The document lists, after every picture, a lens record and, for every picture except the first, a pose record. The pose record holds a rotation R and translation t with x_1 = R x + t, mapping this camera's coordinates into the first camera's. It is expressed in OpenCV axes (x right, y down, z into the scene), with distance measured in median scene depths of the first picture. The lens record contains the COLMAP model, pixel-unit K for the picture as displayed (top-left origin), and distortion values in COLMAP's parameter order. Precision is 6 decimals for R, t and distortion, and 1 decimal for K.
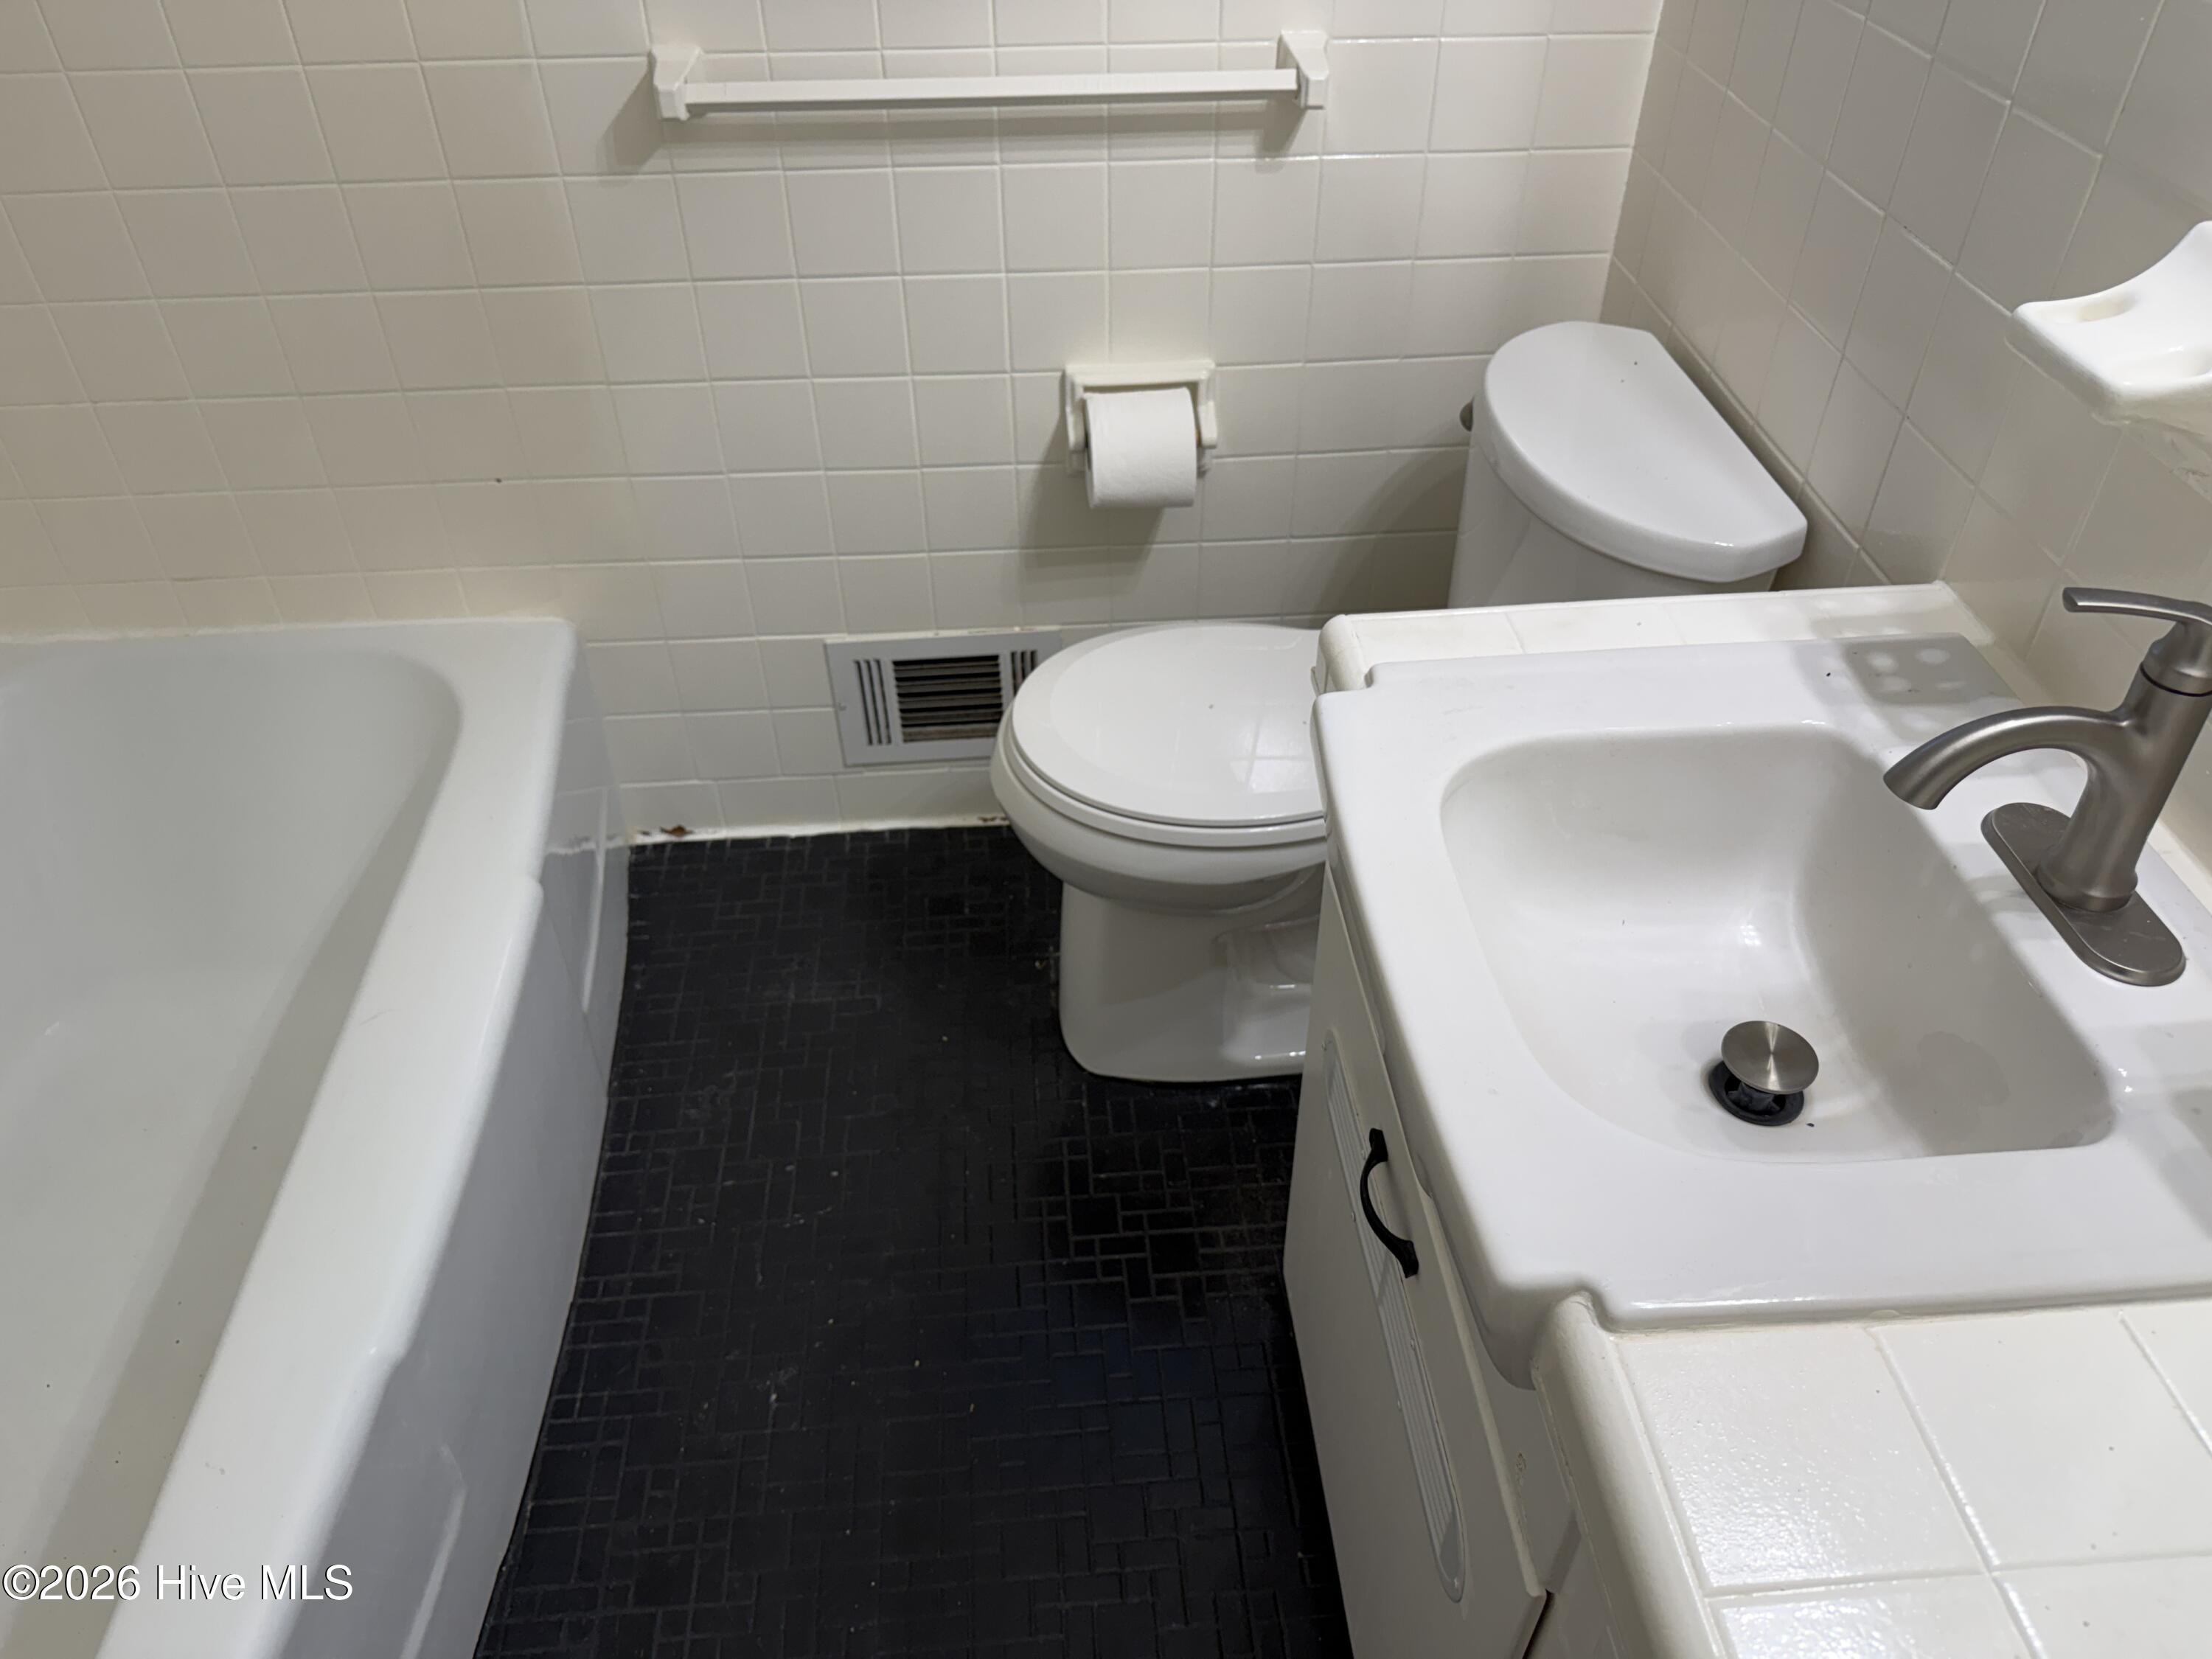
lens RADIAL K [[1569.6, 0, 1103.4], [0, 1569.6, 847.4], [0, 0, 1]] dist [0.053105, -0.071913]
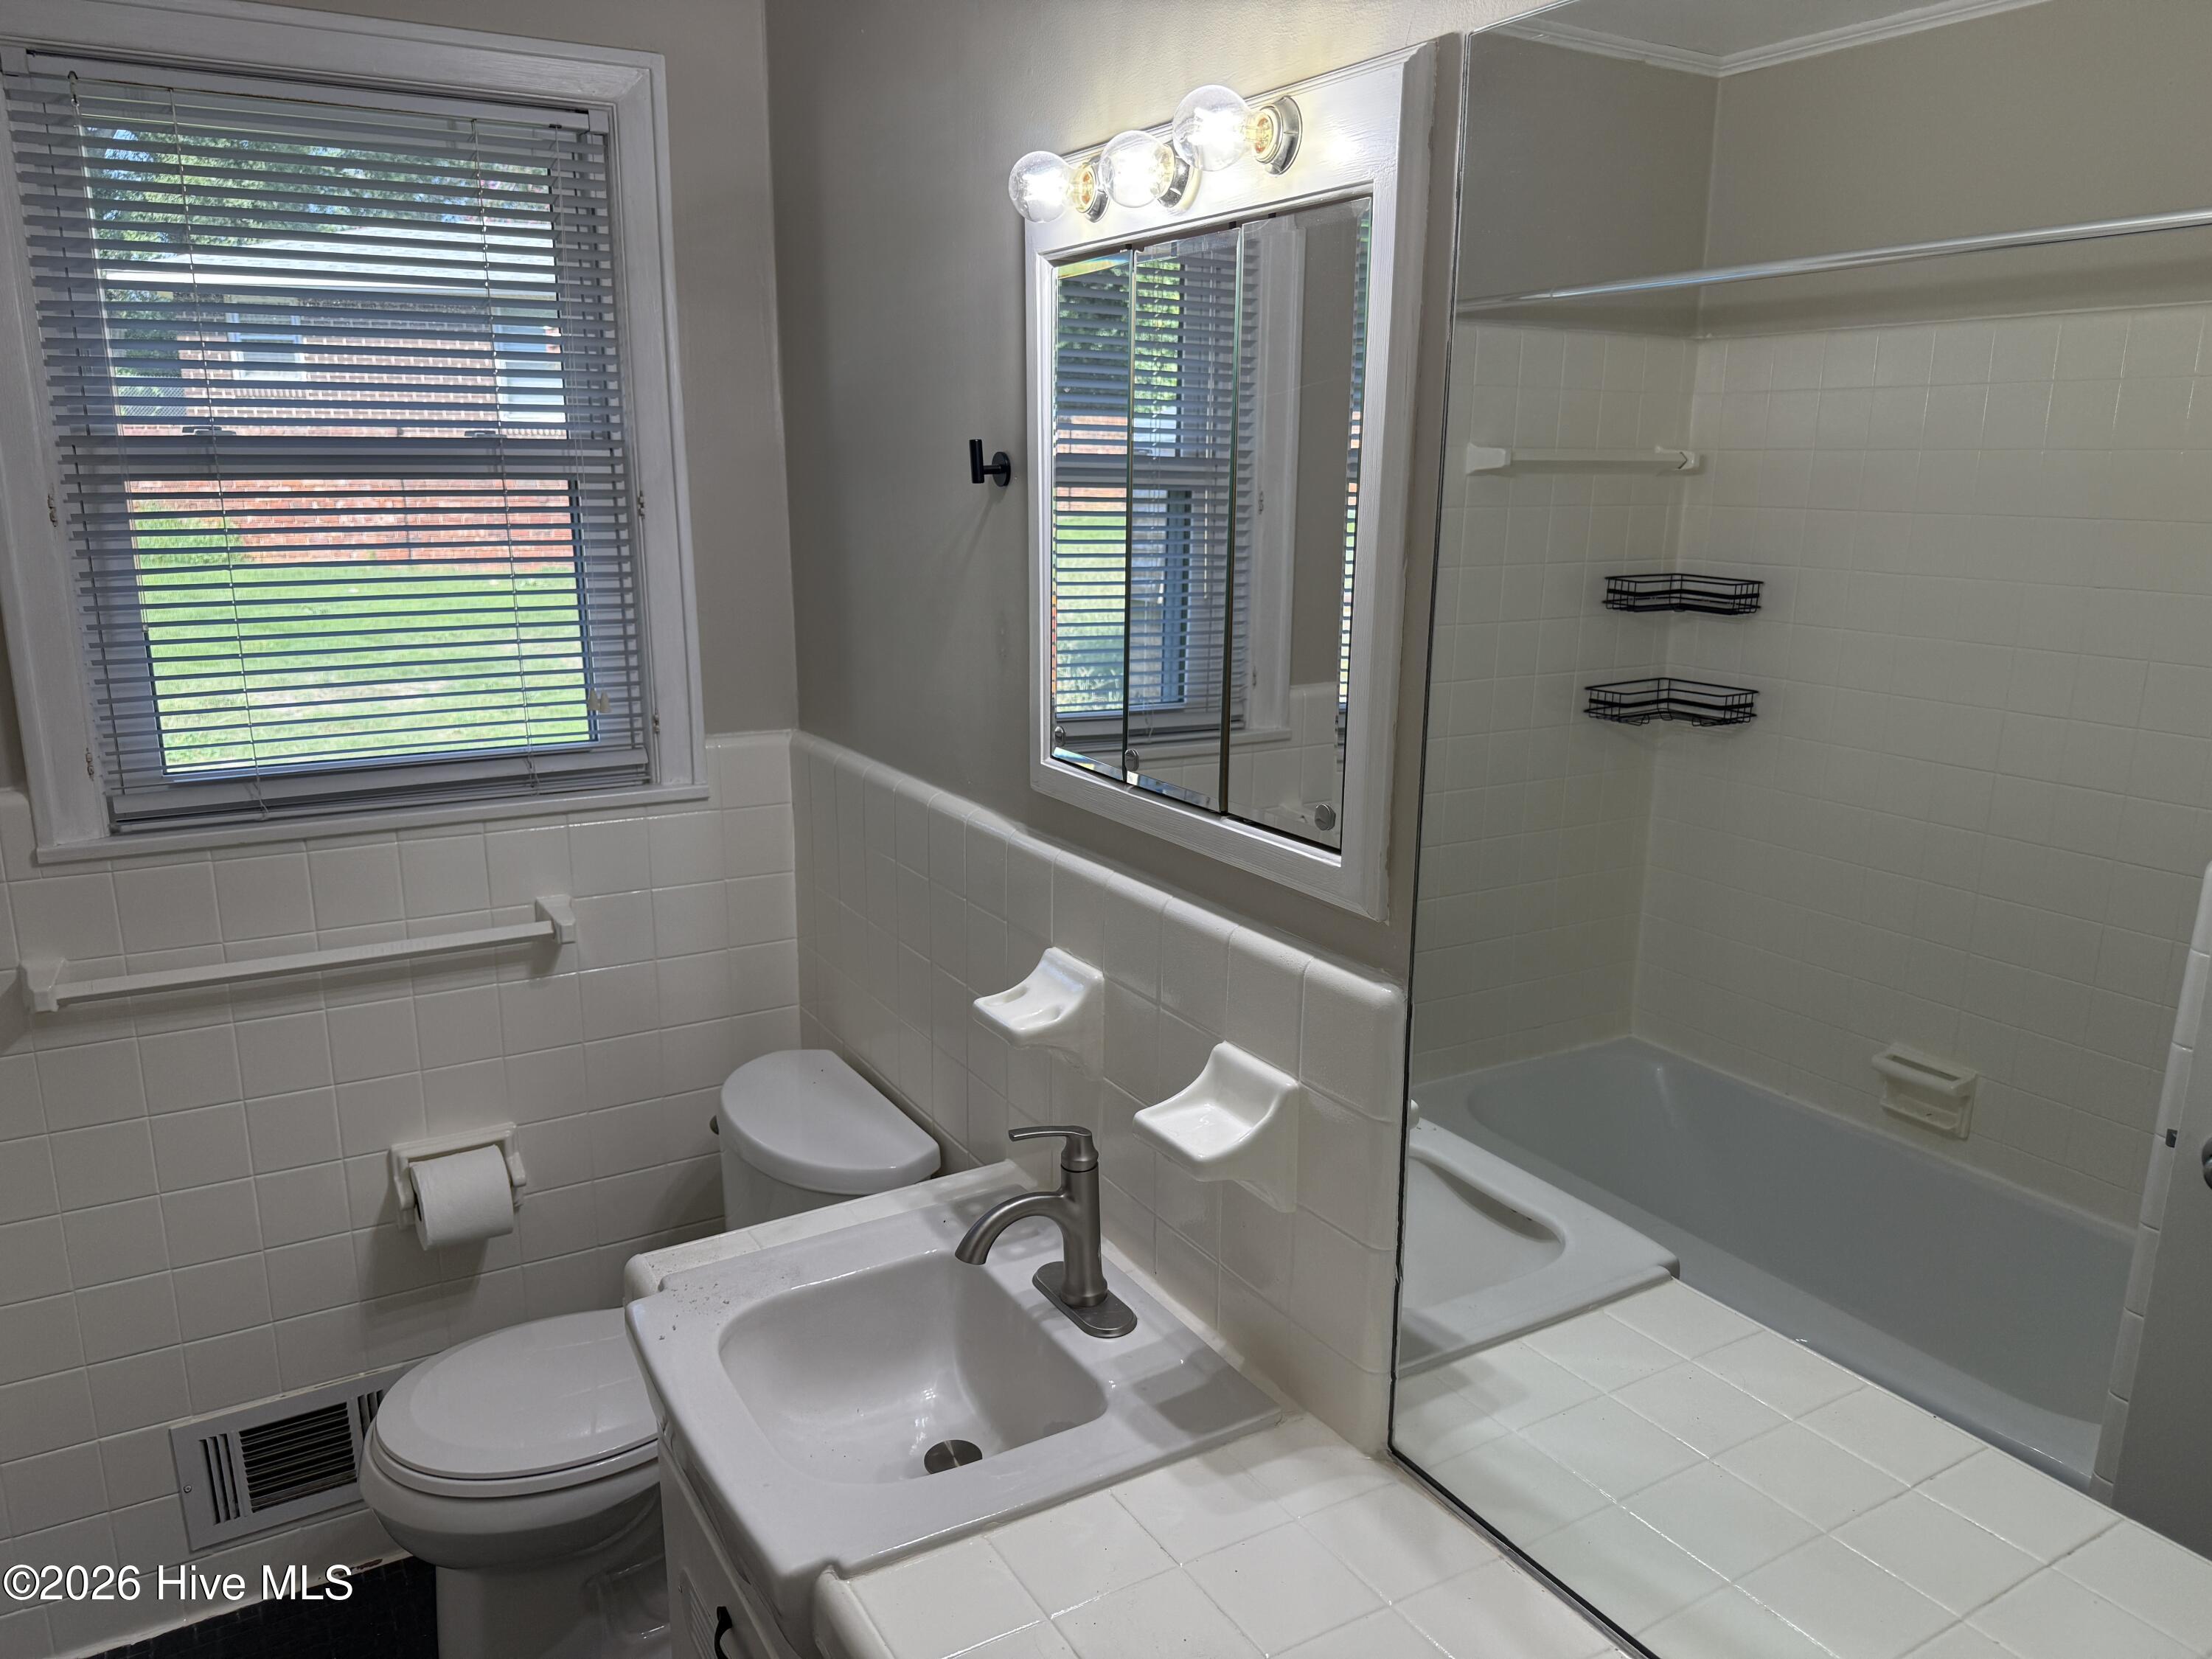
lens RADIAL K [[1569.6, 0, 1116.3], [0, 1569.6, 831.0], [0, 0, 1]] dist [0.053105, -0.071913]
pose [[0.893214, -0.089878, 0.440556, -0.046067], [0.283166, 0.873546, -0.395896, 0.159258], [-0.349264, 0.478371, 0.805715, -0.391159]]
